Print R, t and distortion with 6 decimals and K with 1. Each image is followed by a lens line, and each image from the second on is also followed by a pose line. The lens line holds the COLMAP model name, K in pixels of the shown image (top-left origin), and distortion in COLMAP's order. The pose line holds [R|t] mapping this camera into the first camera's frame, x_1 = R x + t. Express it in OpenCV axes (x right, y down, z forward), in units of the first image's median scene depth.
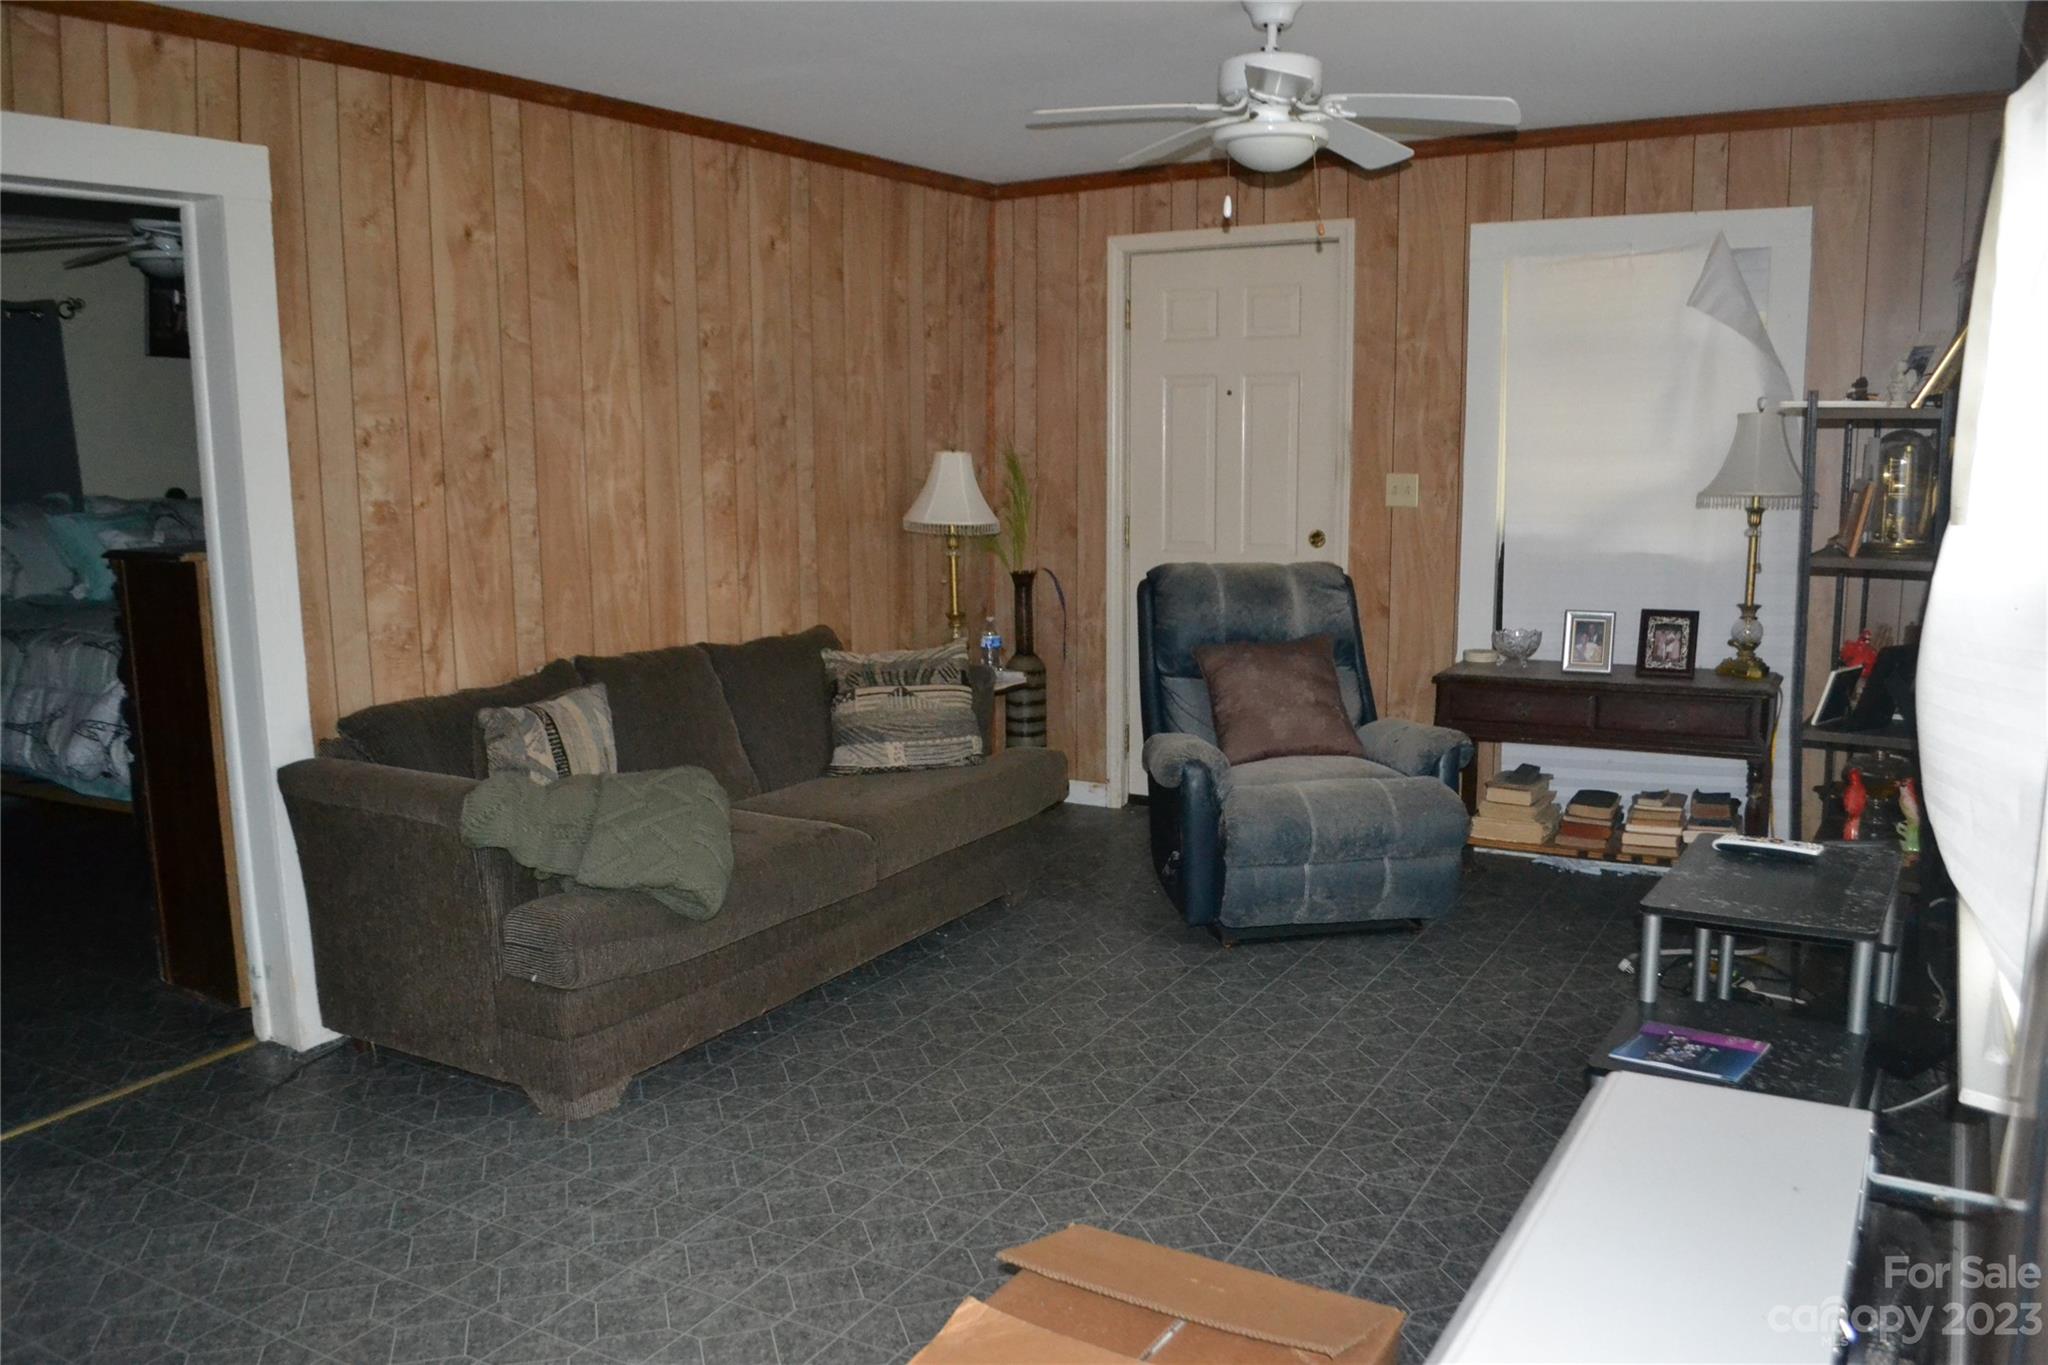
lens RADIAL K [[1641.5, 0, 1071.0], [0, 1641.5, 702.1], [0, 0, 1]] dist [-0.073056, 0.008270]
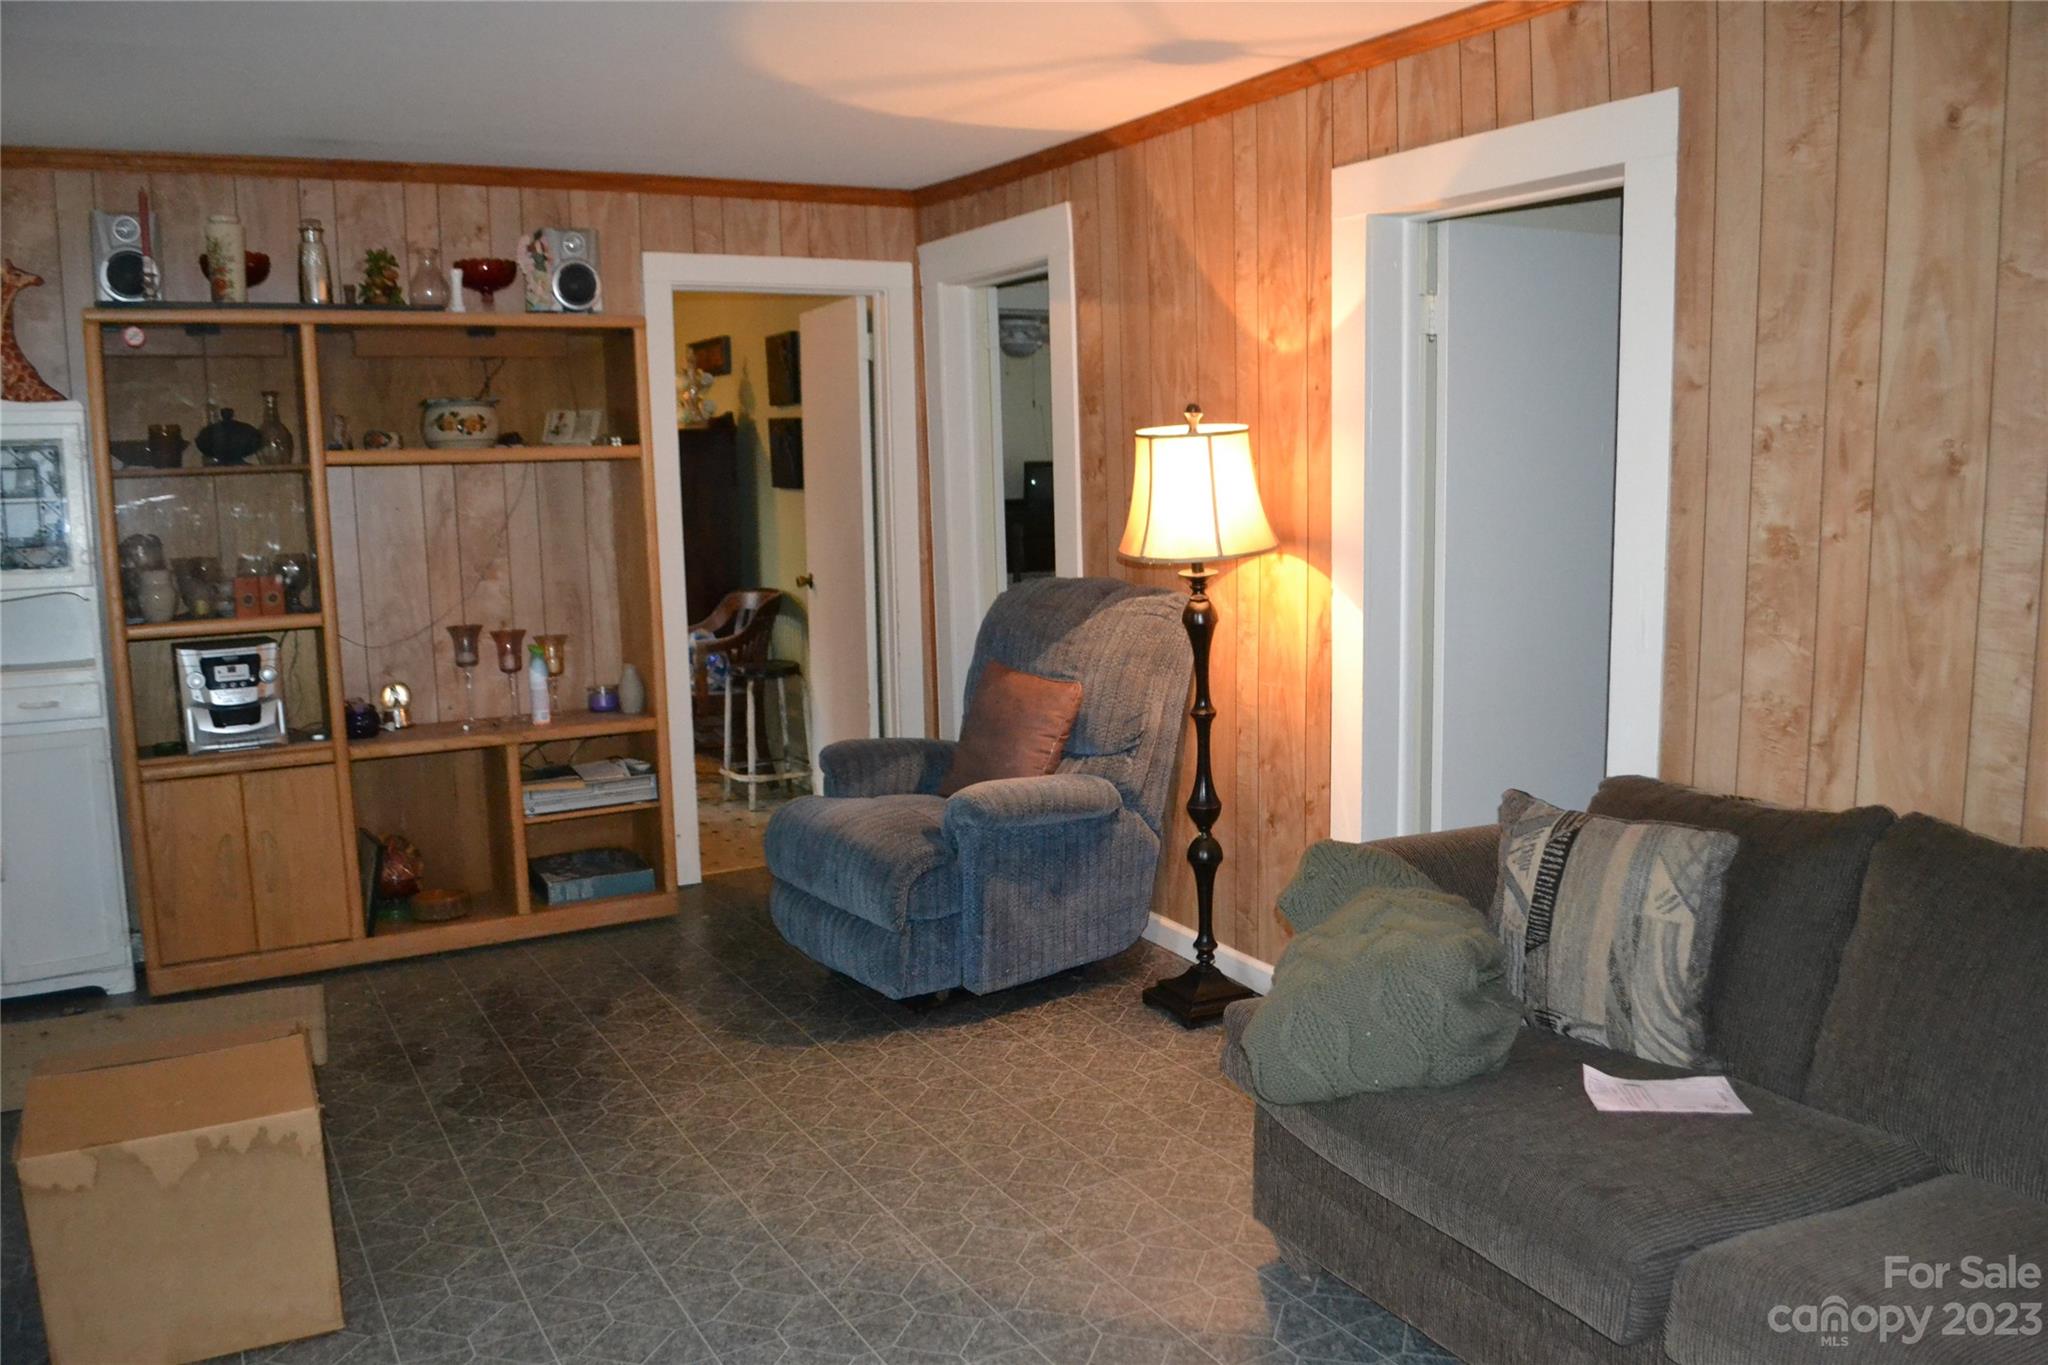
lens RADIAL K [[1641.5, 0, 1046.3], [0, 1641.5, 712.0], [0, 0, 1]] dist [-0.073056, 0.008270]
pose [[-0.529225, 0.149567, -0.835195, 0.353109], [-0.121629, 0.960802, 0.249131, -0.173476], [0.839718, 0.233431, -0.490289, 1.028854]]
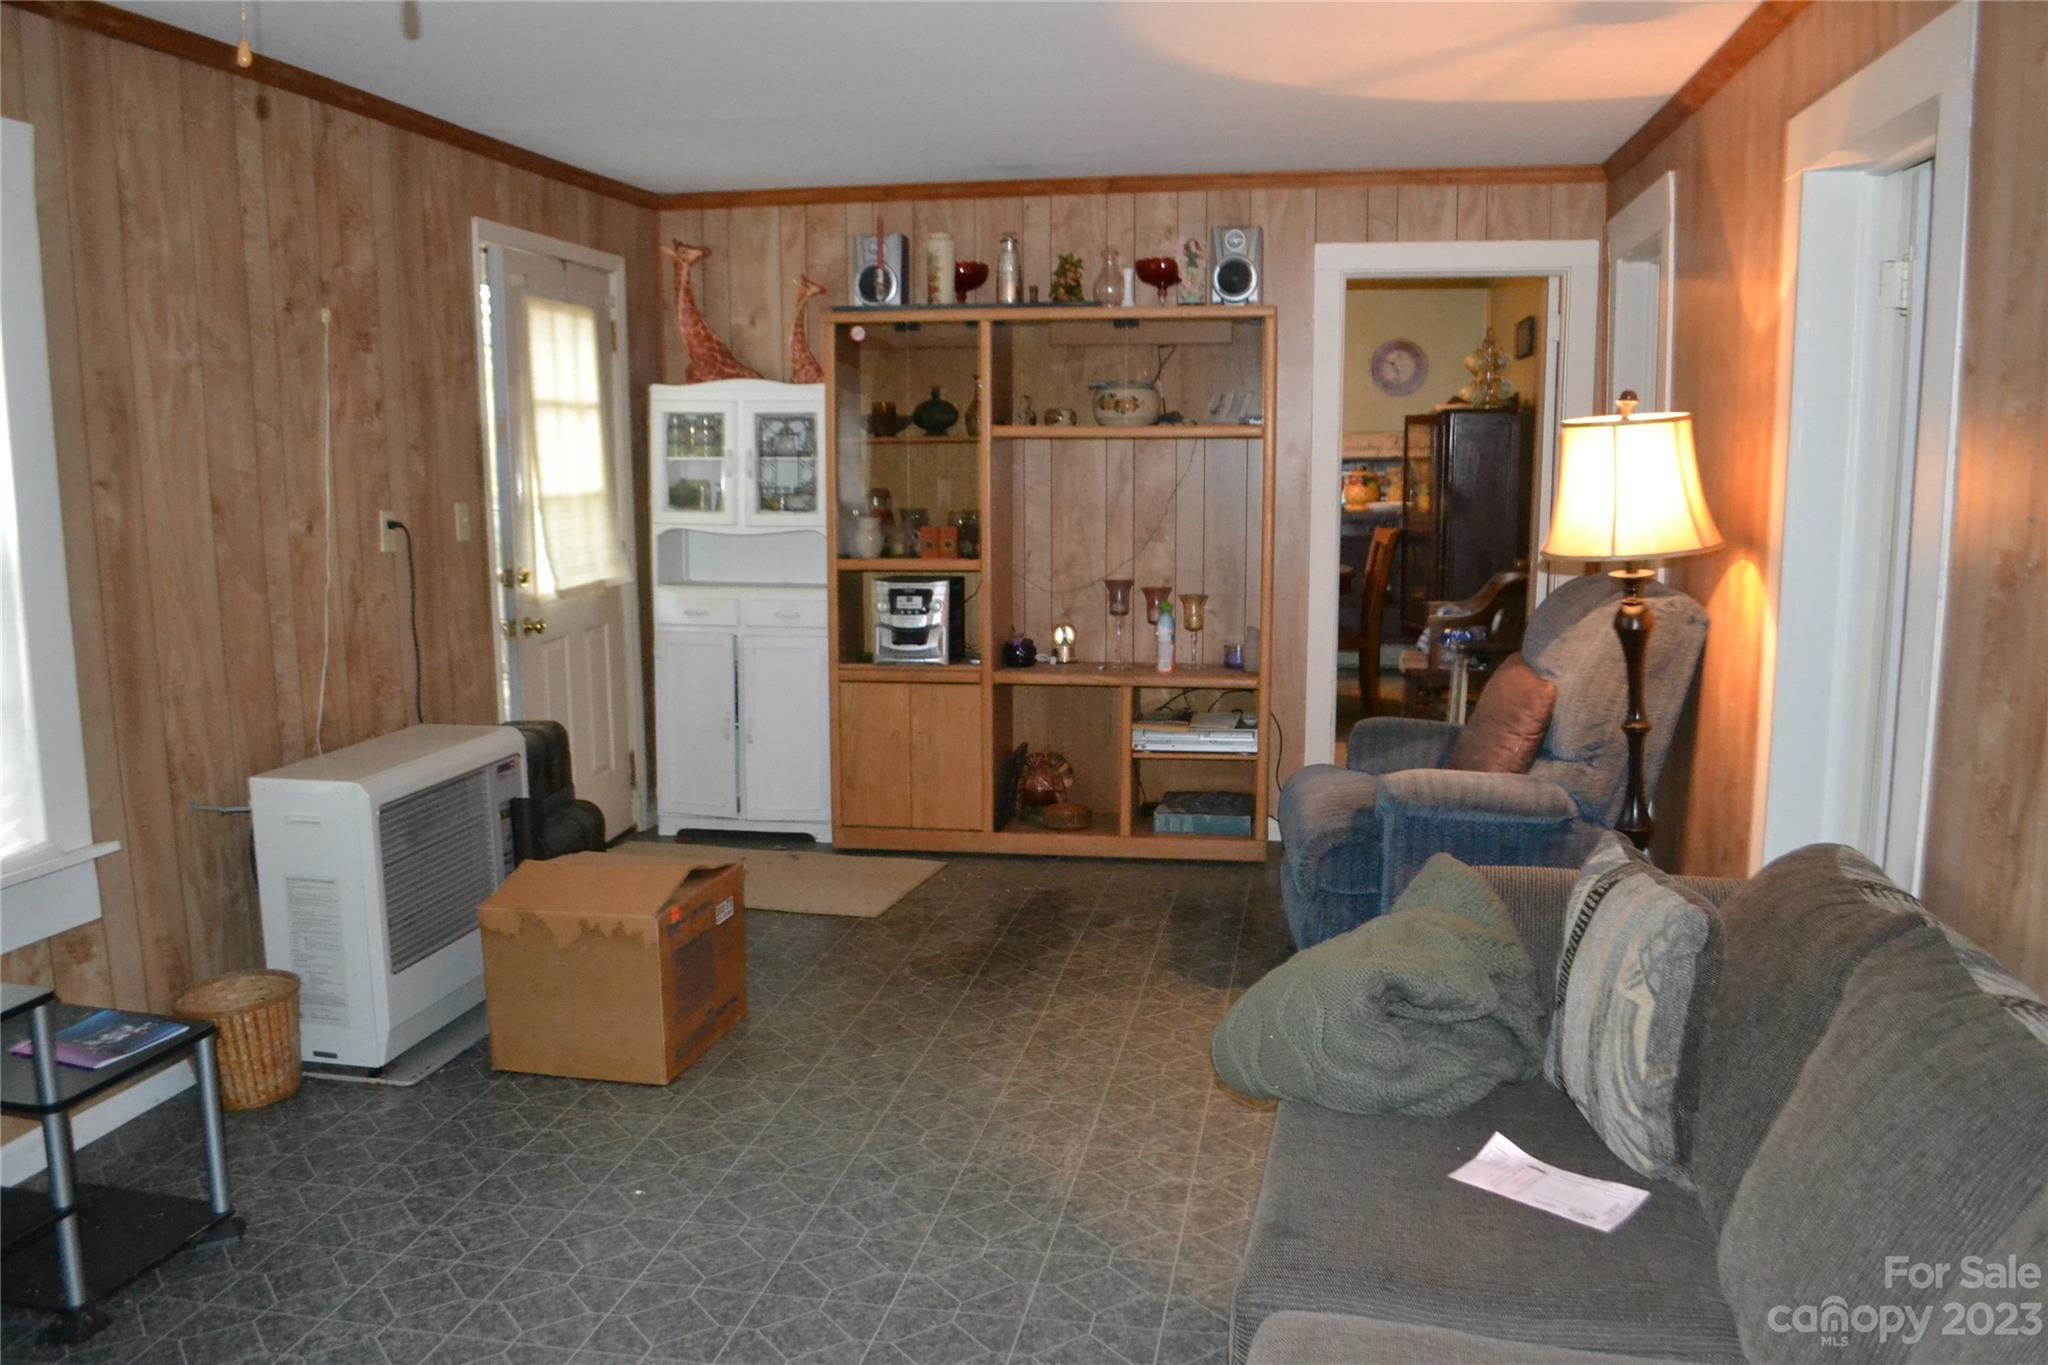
lens RADIAL K [[1641.5, 0, 1061.4], [0, 1641.5, 710.0], [0, 0, 1]] dist [-0.073056, 0.008270]
pose [[-0.944851, 0.065784, -0.320827, 0.068389], [-0.043038, 0.946182, 0.320759, -0.222323], [0.324661, 0.316877, -0.891170, 1.320272]]
